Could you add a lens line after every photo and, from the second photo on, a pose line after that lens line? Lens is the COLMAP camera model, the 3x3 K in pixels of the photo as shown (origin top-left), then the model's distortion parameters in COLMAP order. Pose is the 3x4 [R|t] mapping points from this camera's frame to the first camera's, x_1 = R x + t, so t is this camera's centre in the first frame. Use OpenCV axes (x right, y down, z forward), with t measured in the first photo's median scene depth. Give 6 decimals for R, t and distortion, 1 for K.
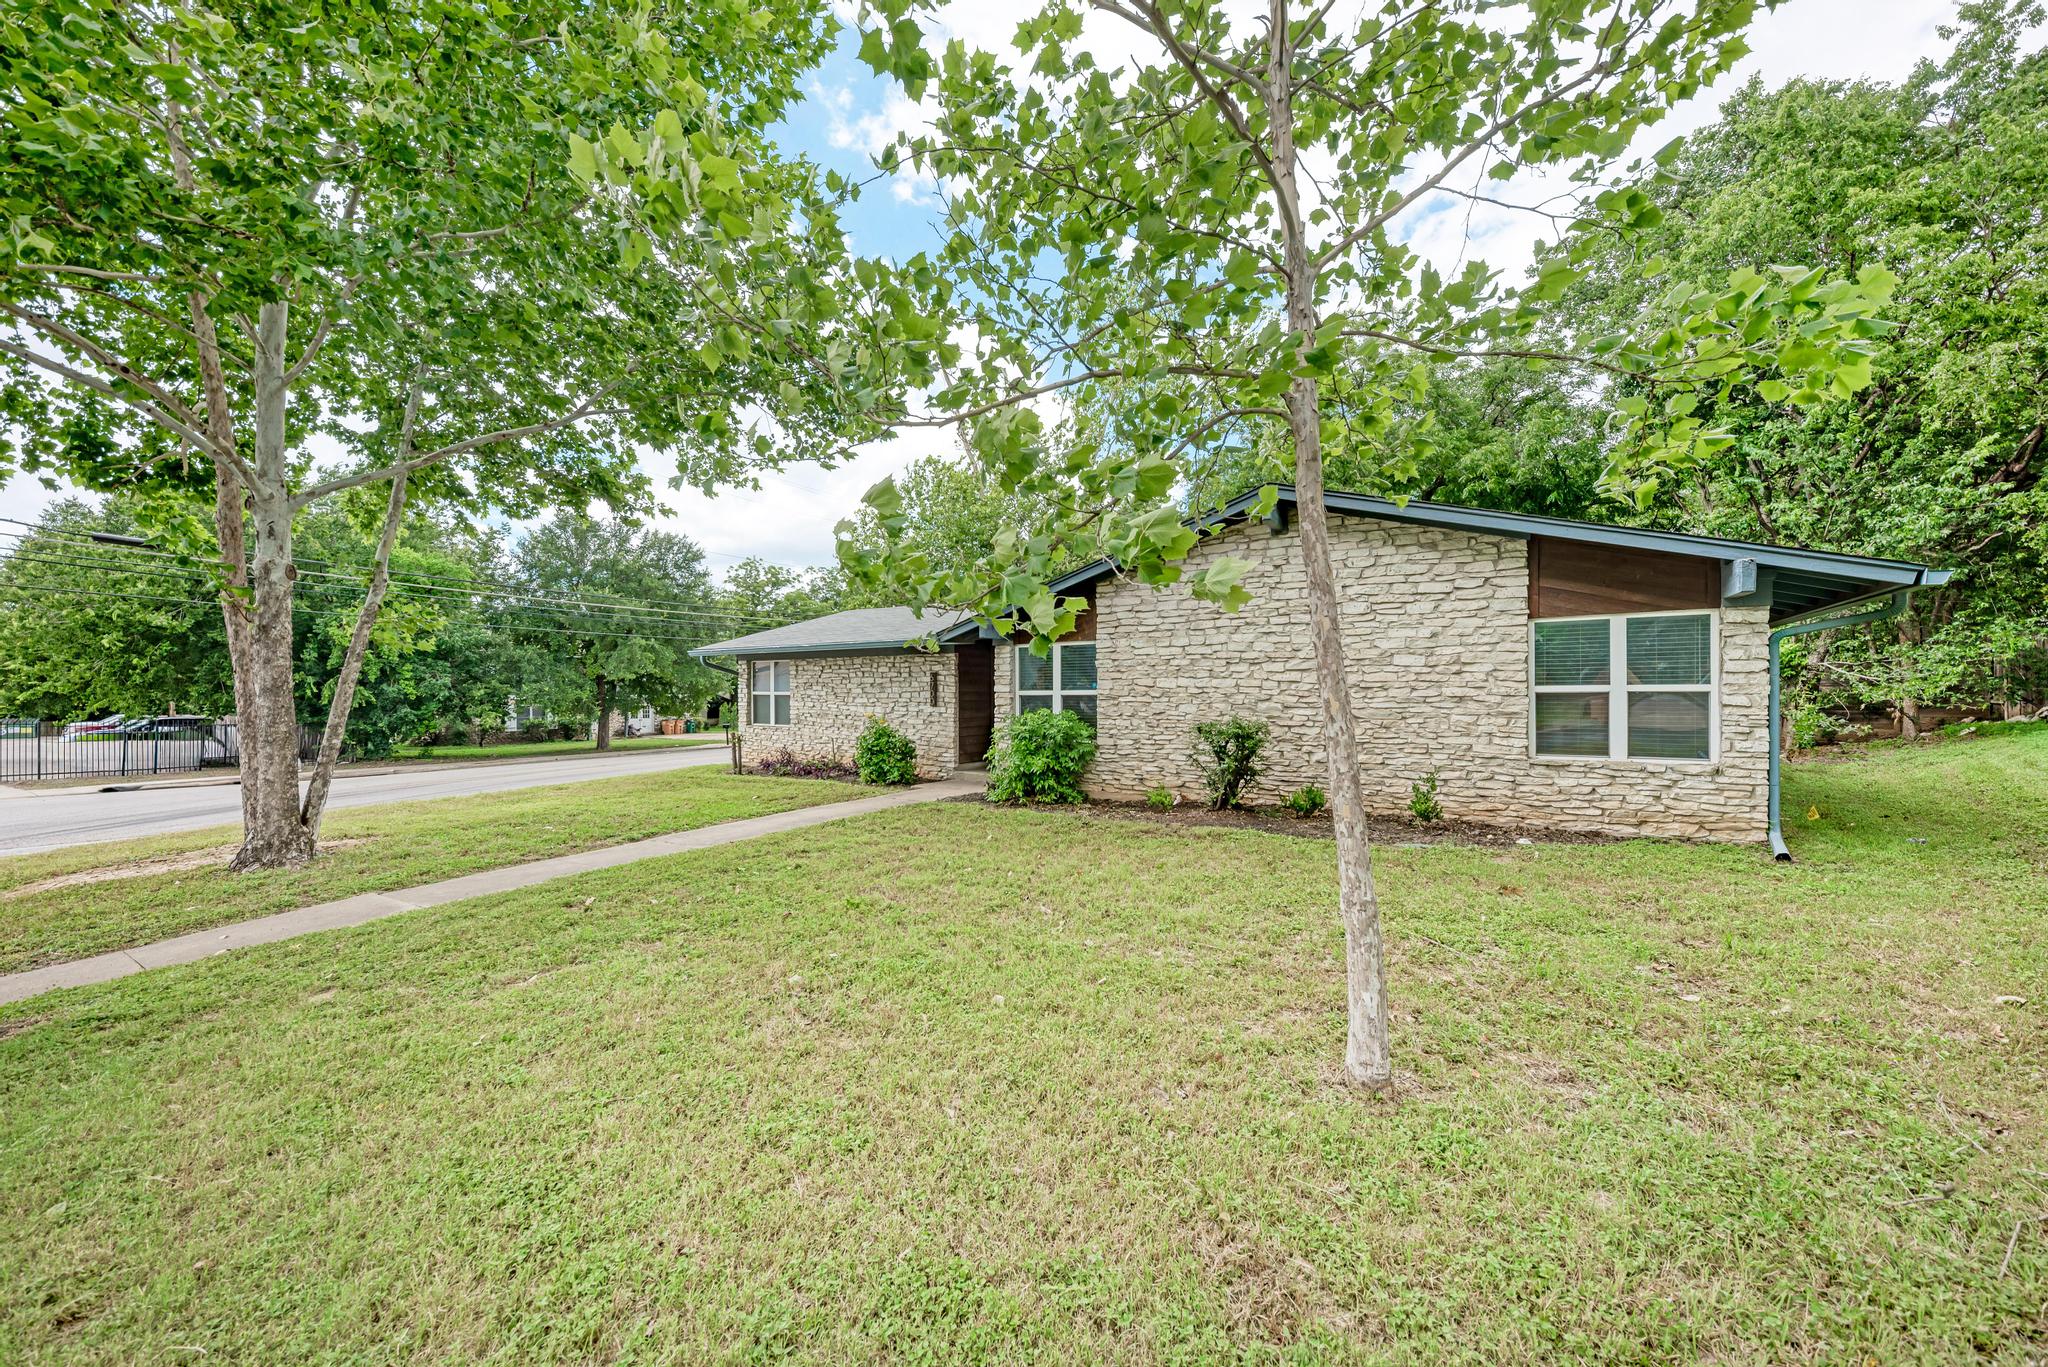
lens RADIAL K [[749.4, 0, 1017.3], [0, 749.4, 688.9], [0, 0, 1]] dist [0.002793, -0.000003]
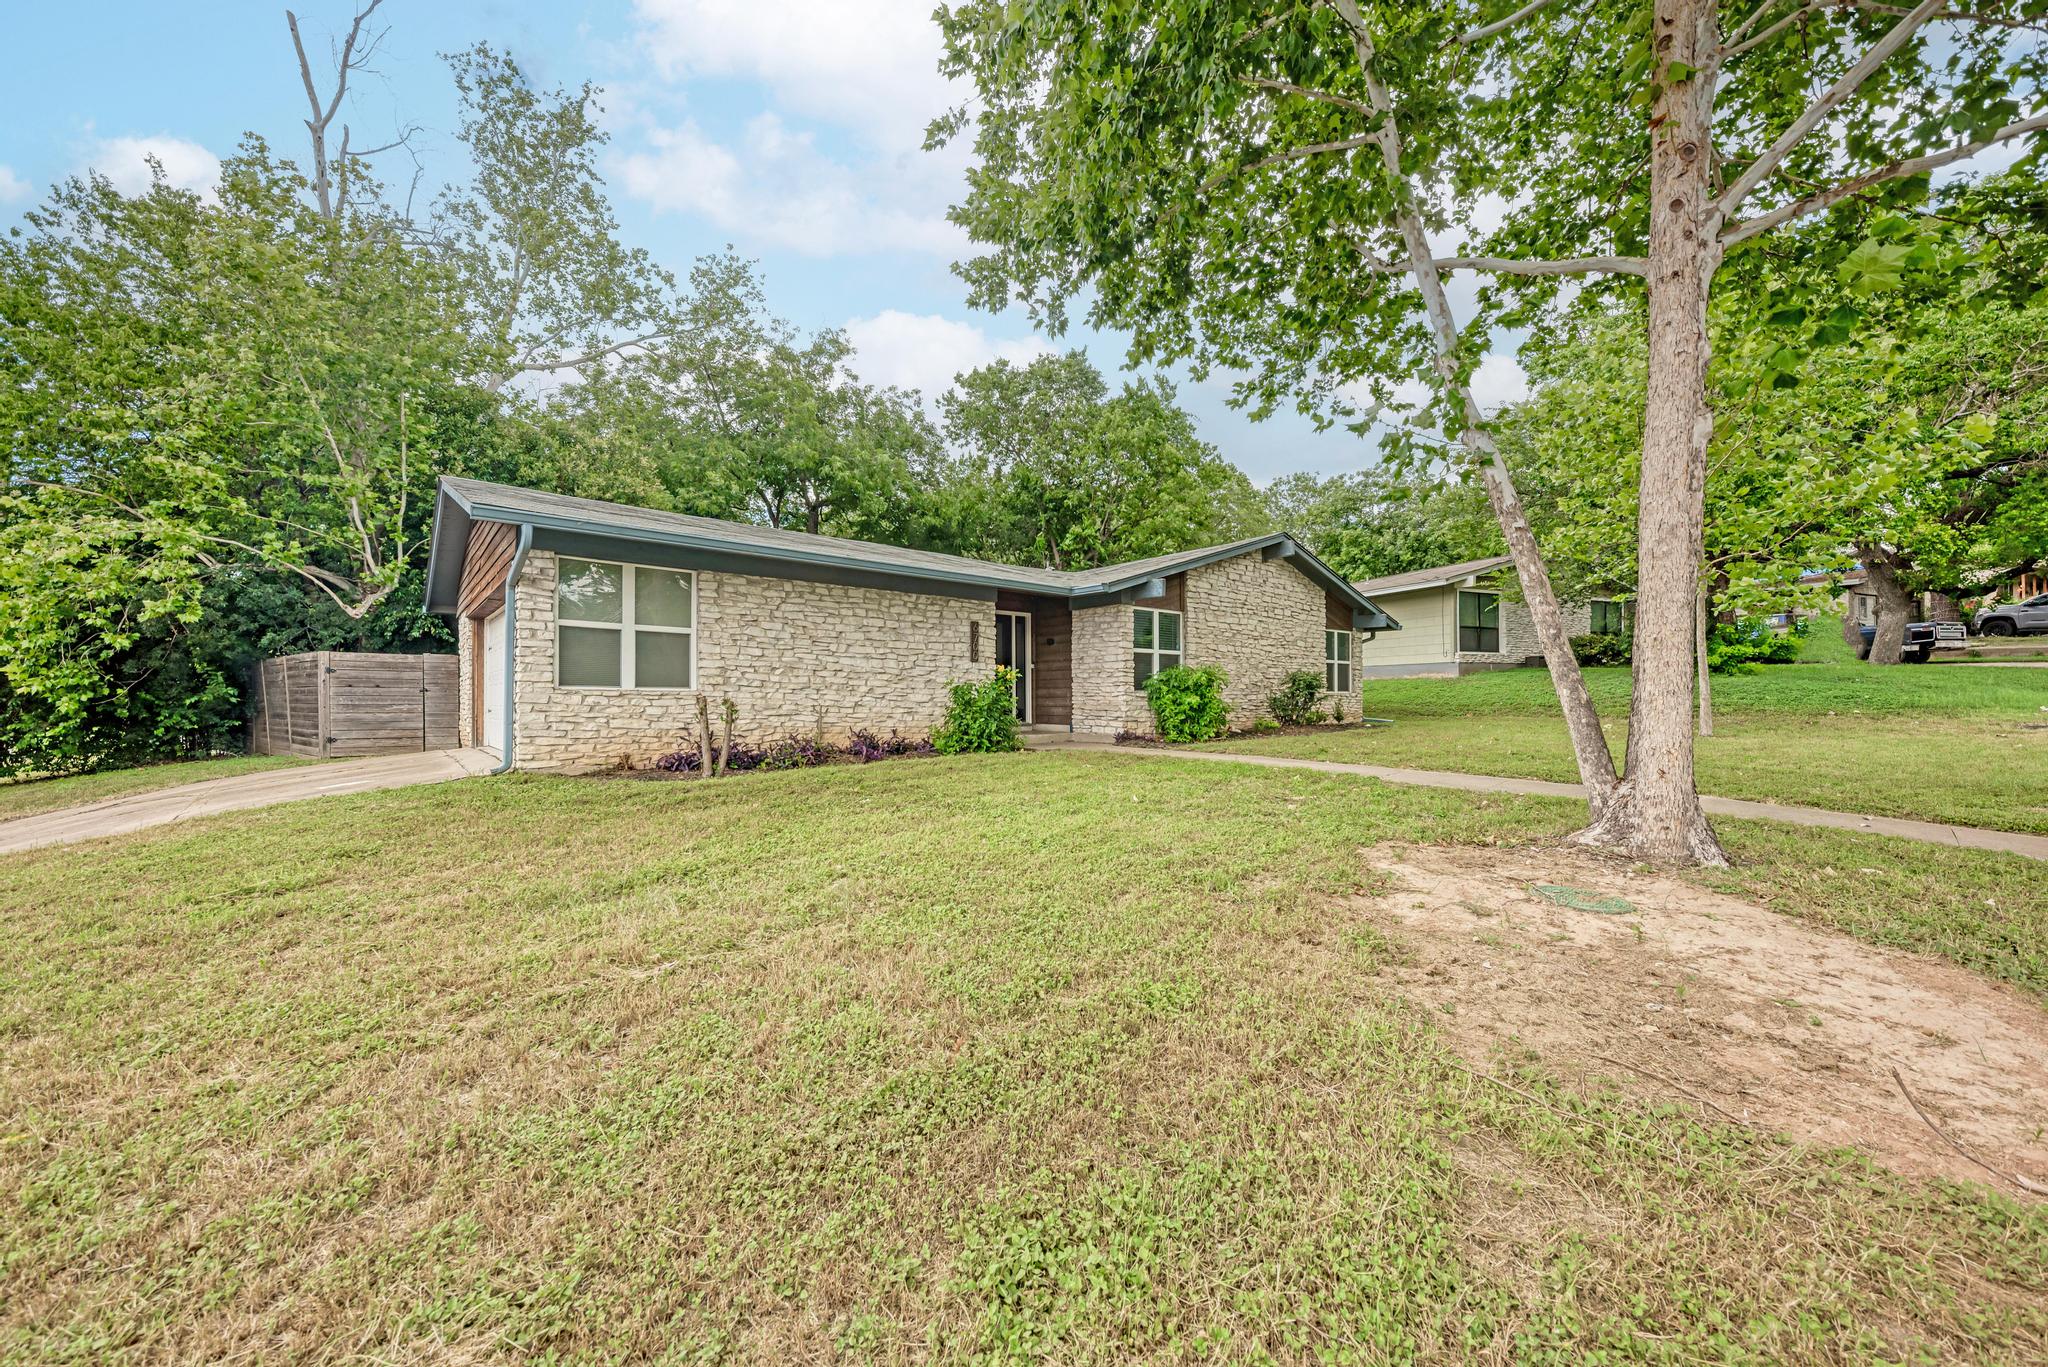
lens RADIAL K [[749.4, 0, 1023.5], [0, 749.4, 690.7], [0, 0, 1]] dist [0.002793, -0.000003]
pose [[0.256172, 0.014045, 0.966529, -1.373780], [-0.003611, 0.999901, -0.013573, 0.101096], [-0.966624, -0.000013, 0.256198, 1.096005]]
